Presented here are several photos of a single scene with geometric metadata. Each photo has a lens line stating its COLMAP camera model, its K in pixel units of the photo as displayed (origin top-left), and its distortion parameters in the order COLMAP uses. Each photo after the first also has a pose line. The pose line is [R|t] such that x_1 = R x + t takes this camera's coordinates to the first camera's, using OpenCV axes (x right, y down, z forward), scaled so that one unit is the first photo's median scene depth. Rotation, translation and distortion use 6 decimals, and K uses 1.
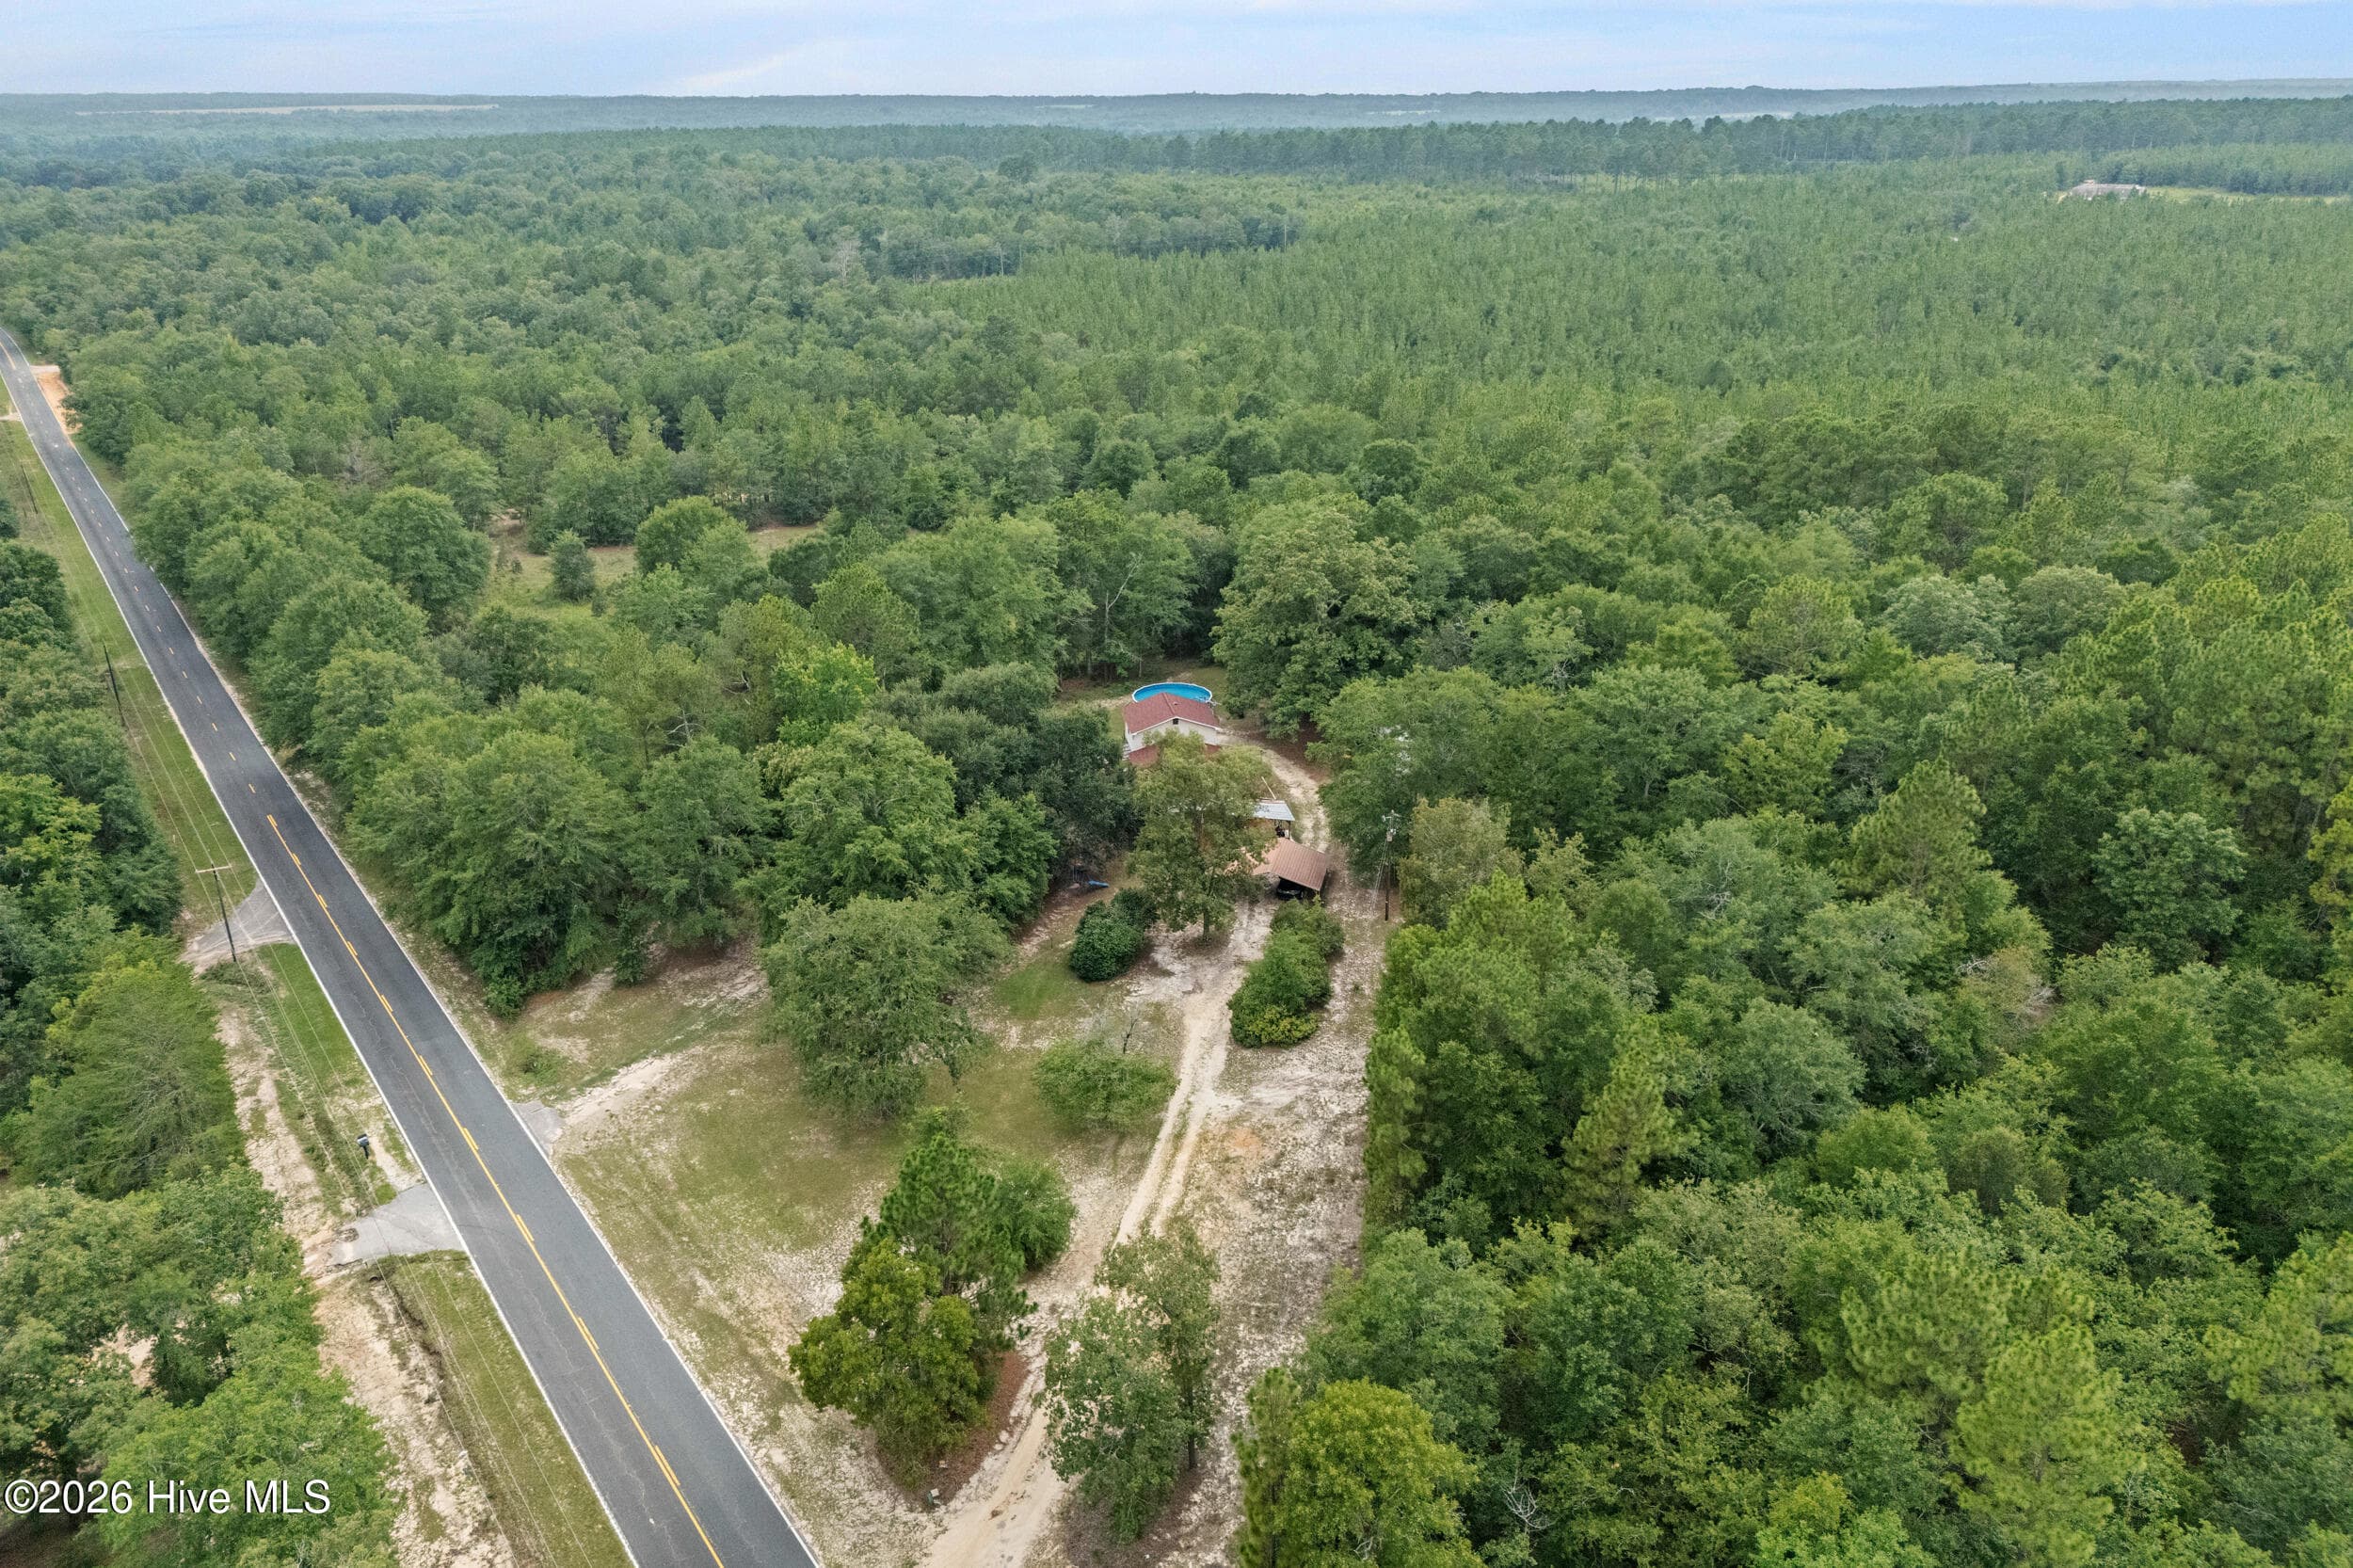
lens RADIAL K [[1747.4, 0, 1176.5], [0, 1747.4, 784.0], [0, 0, 1]] dist [0.018797, -0.002793]
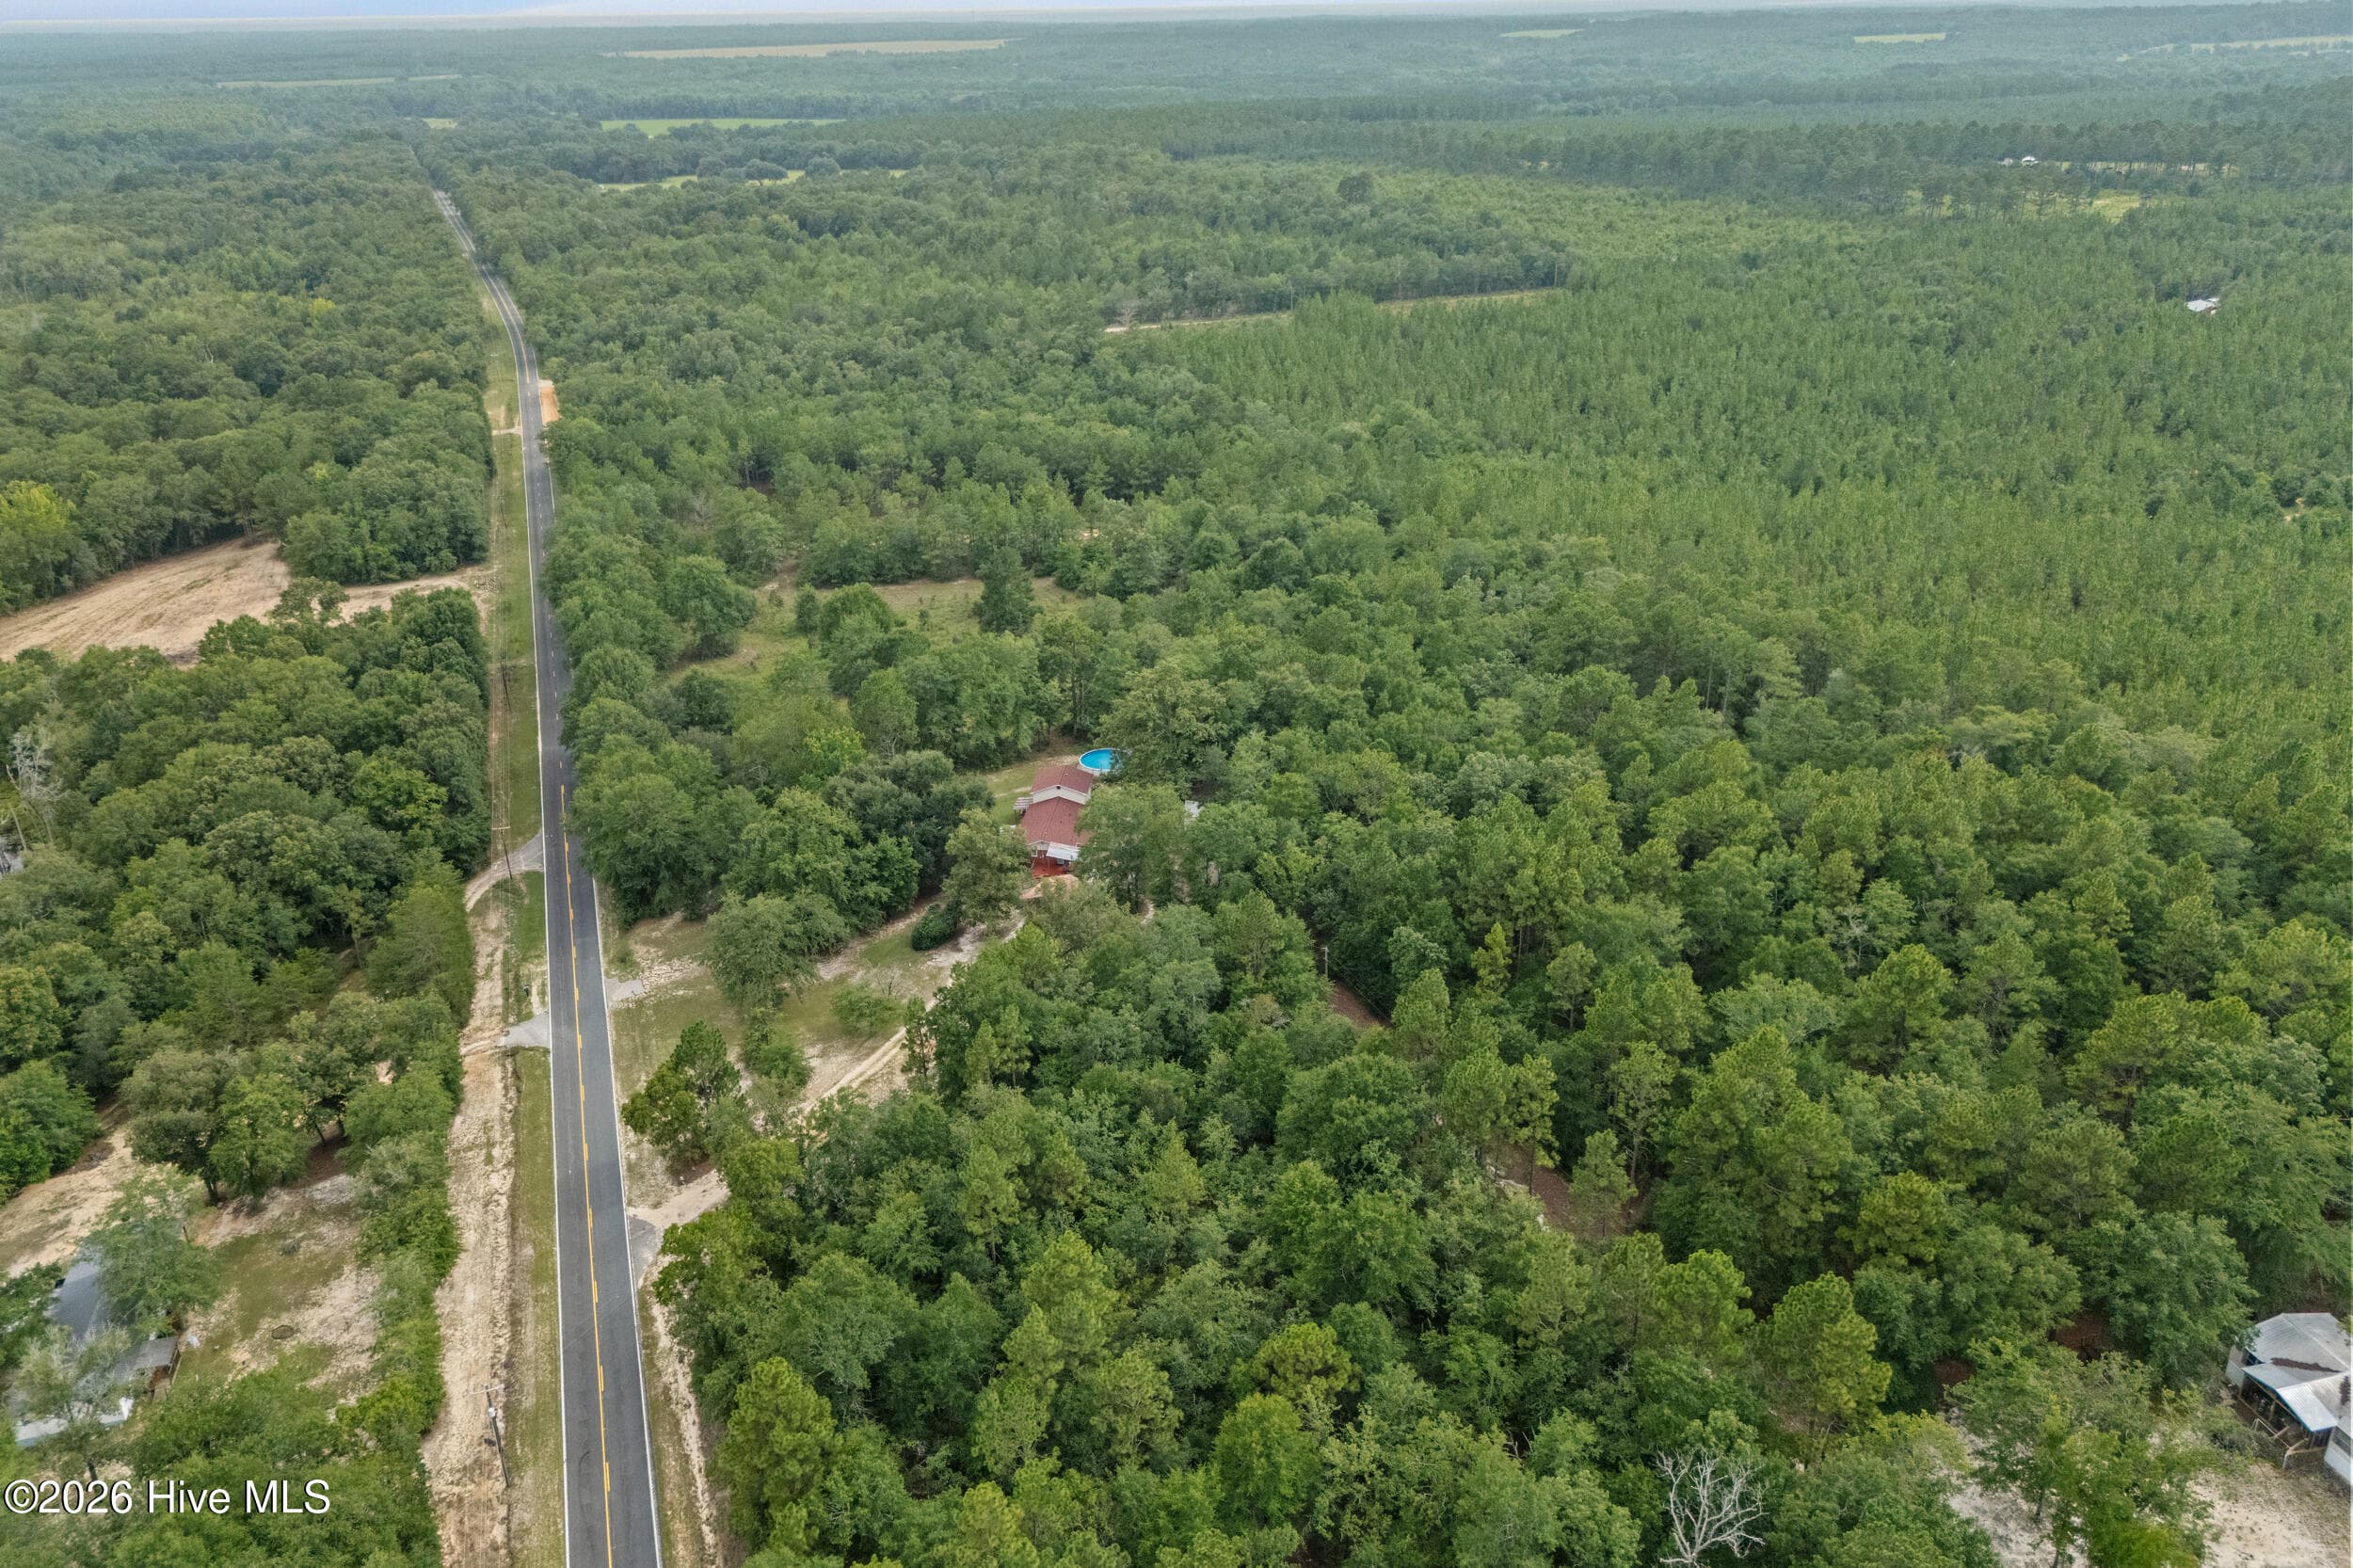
lens RADIAL K [[1747.4, 0, 1176.5], [0, 1747.4, 784.0], [0, 0, 1]] dist [0.018797, -0.002793]
pose [[0.963734, 0.097077, -0.248580, 0.607225], [-0.085129, 0.994657, 0.058401, -0.172991], [0.252921, -0.035122, 0.966849, -0.607921]]
